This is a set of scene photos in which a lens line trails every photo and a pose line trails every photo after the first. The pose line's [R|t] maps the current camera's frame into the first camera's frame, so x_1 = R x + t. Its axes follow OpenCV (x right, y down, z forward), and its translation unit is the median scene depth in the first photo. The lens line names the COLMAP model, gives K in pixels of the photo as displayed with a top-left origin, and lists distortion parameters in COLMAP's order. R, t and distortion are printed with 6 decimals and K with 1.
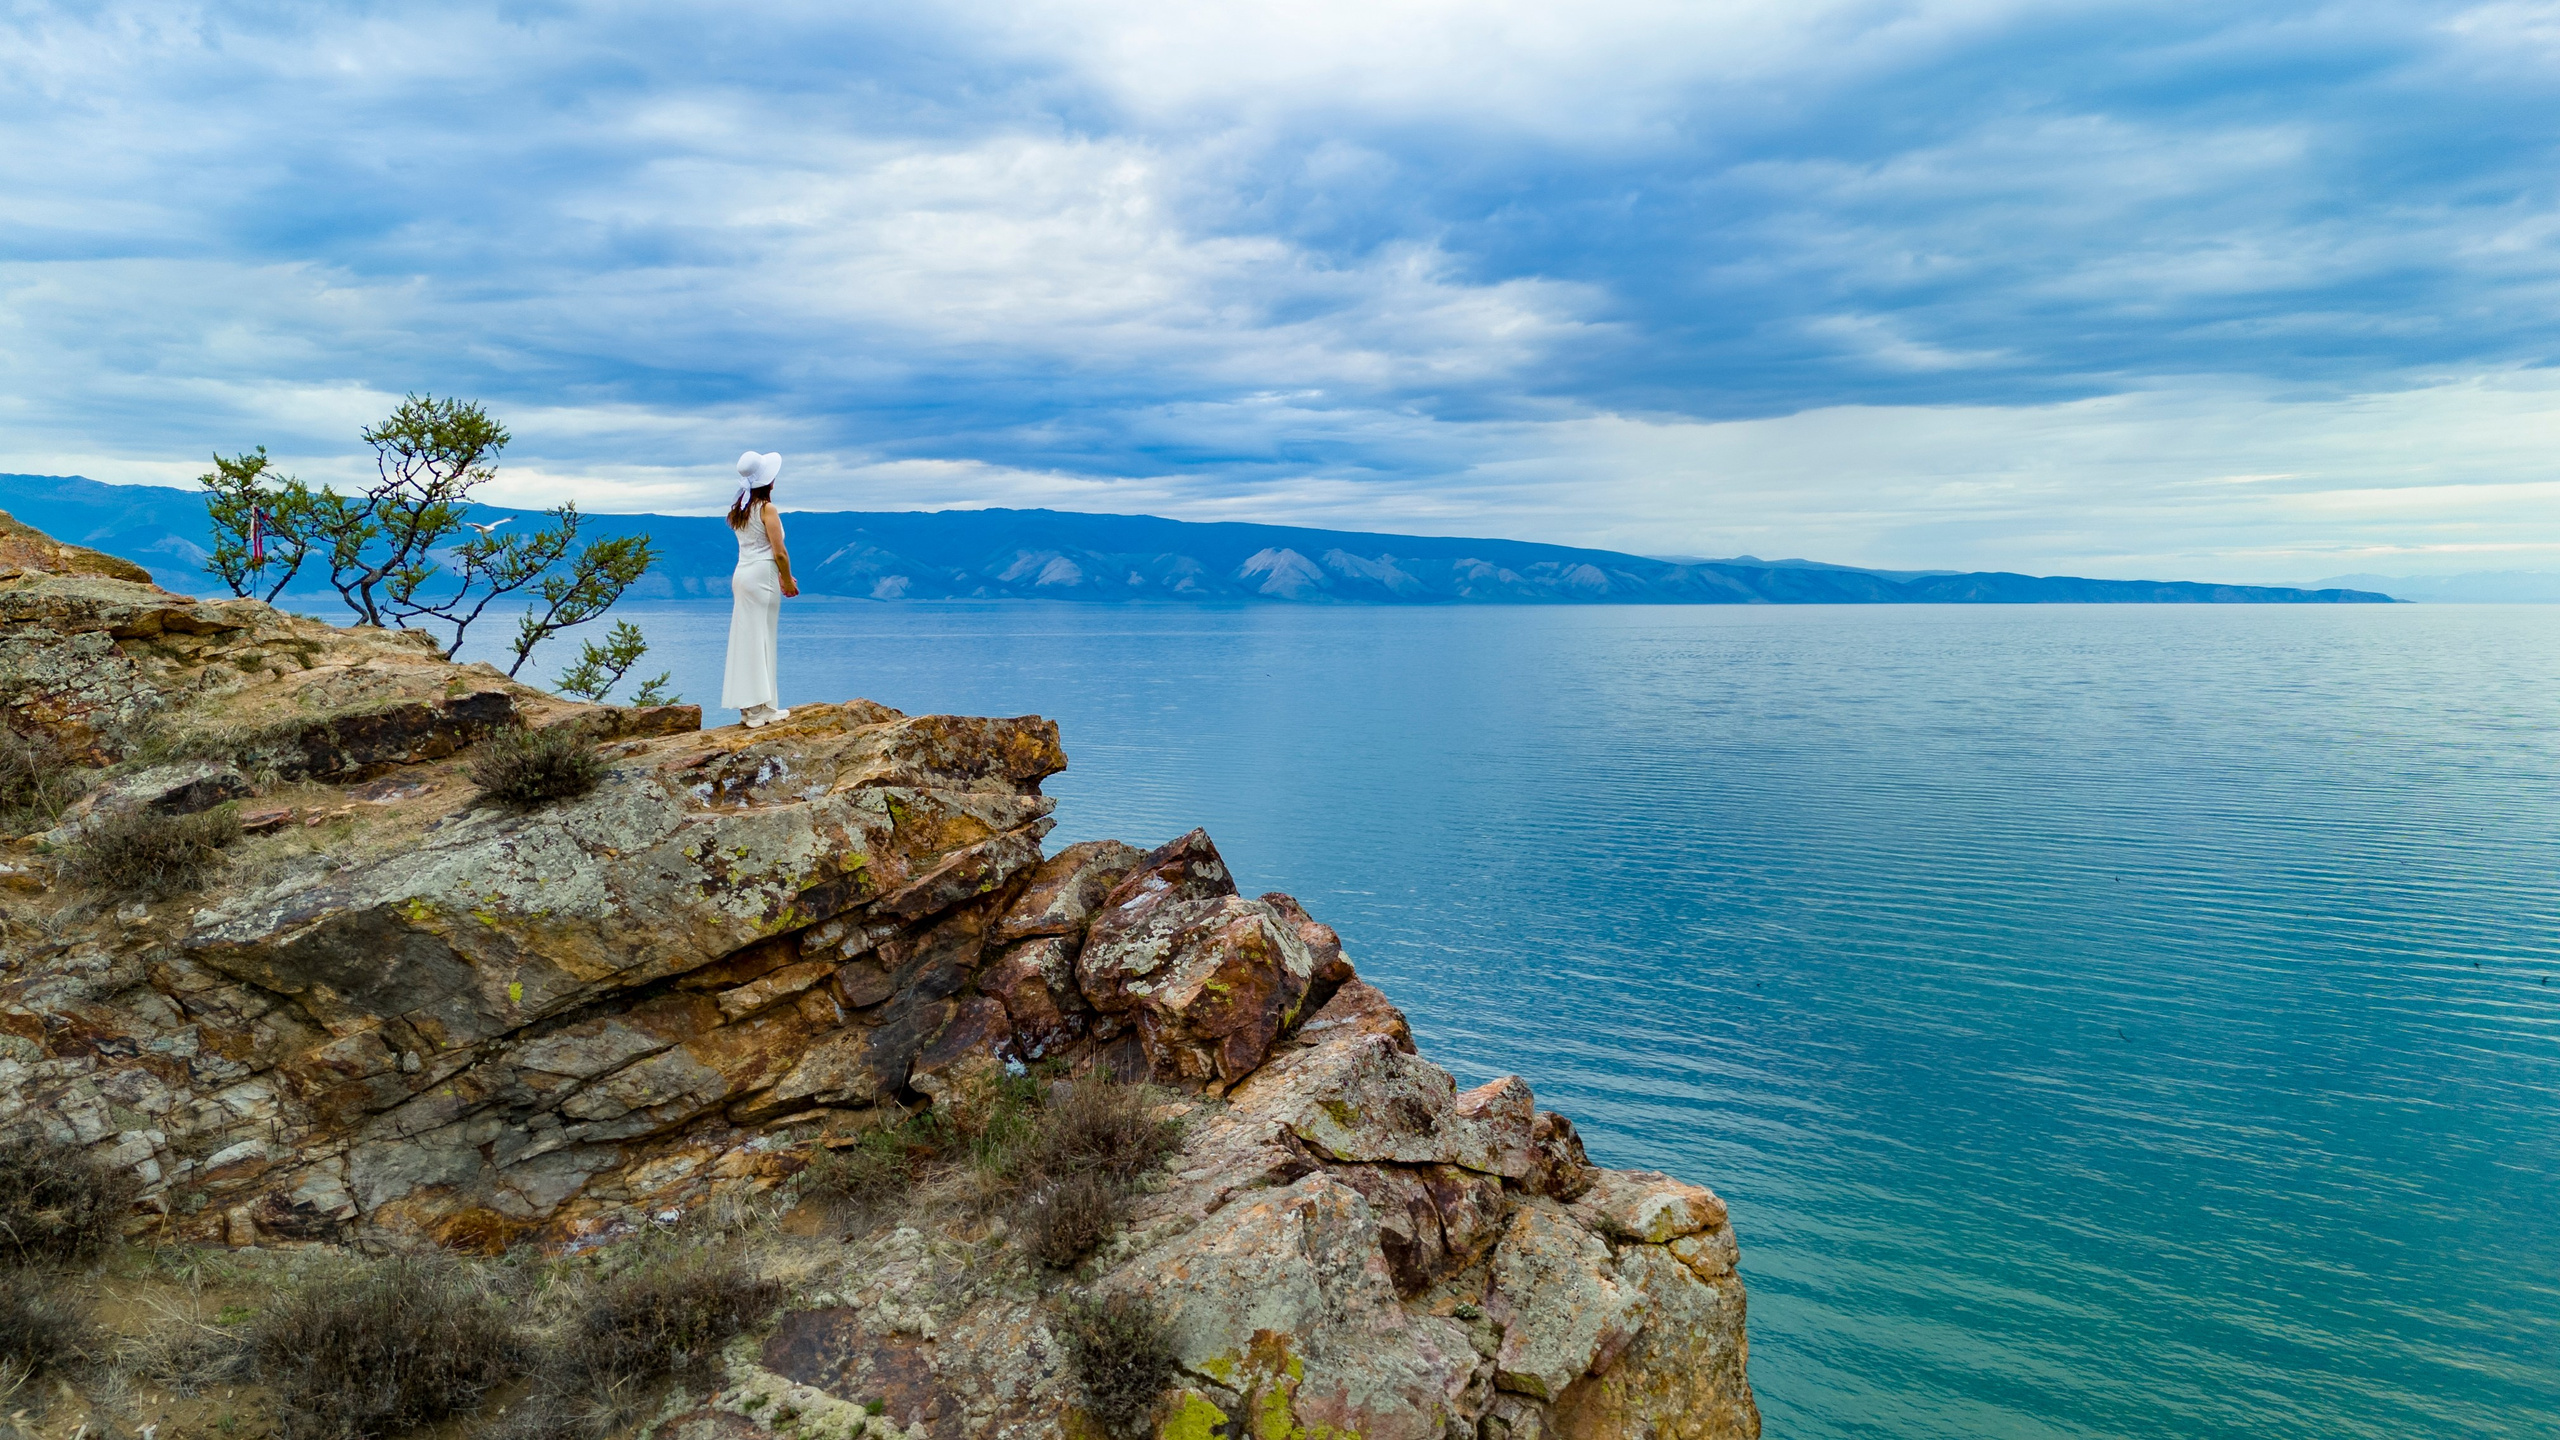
lens RADIAL K [[1876.8, 0, 1339.6], [0, 1876.8, 709.1], [0, 0, 1]] dist [0.005957, -0.004539]
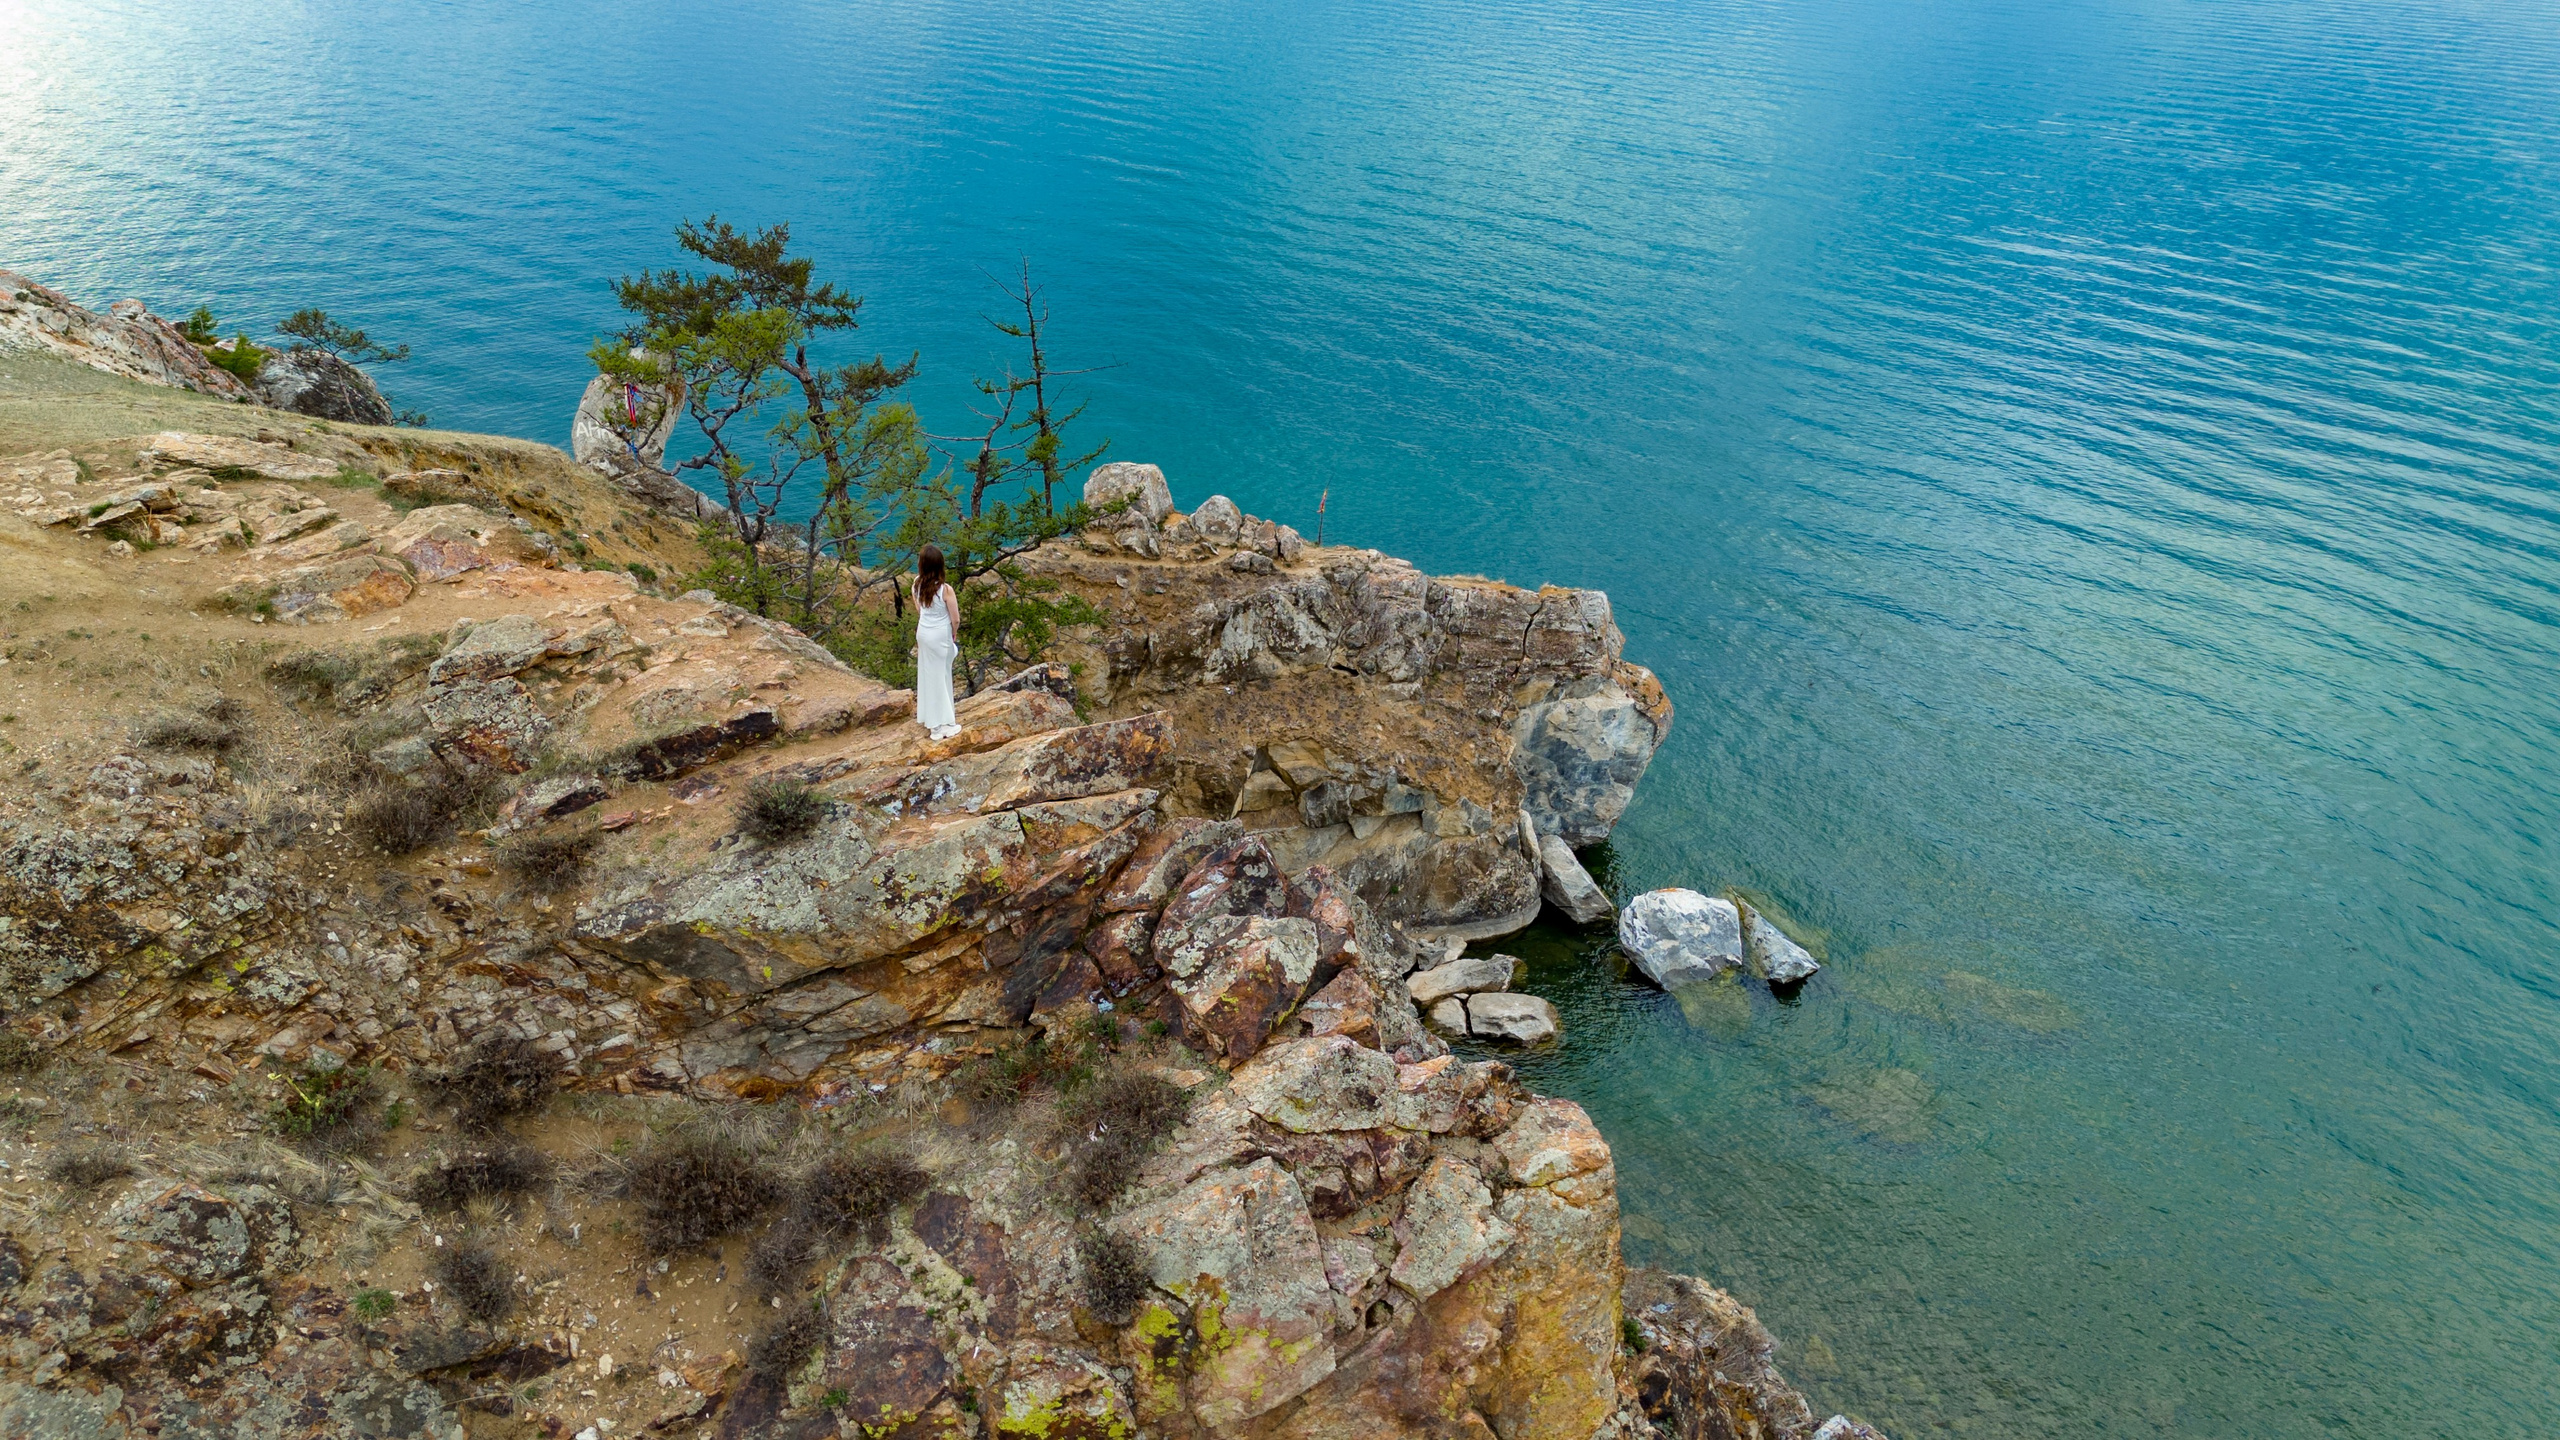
lens RADIAL K [[1876.8, 0, 1339.6], [0, 1876.8, 709.1], [0, 0, 1]] dist [0.005957, -0.004539]
pose [[0.967451, 0.133531, -0.214961, 0.302072], [-0.038104, 0.916634, 0.397908, -0.643799], [0.250173, -0.376765, 0.891886, -0.167848]]
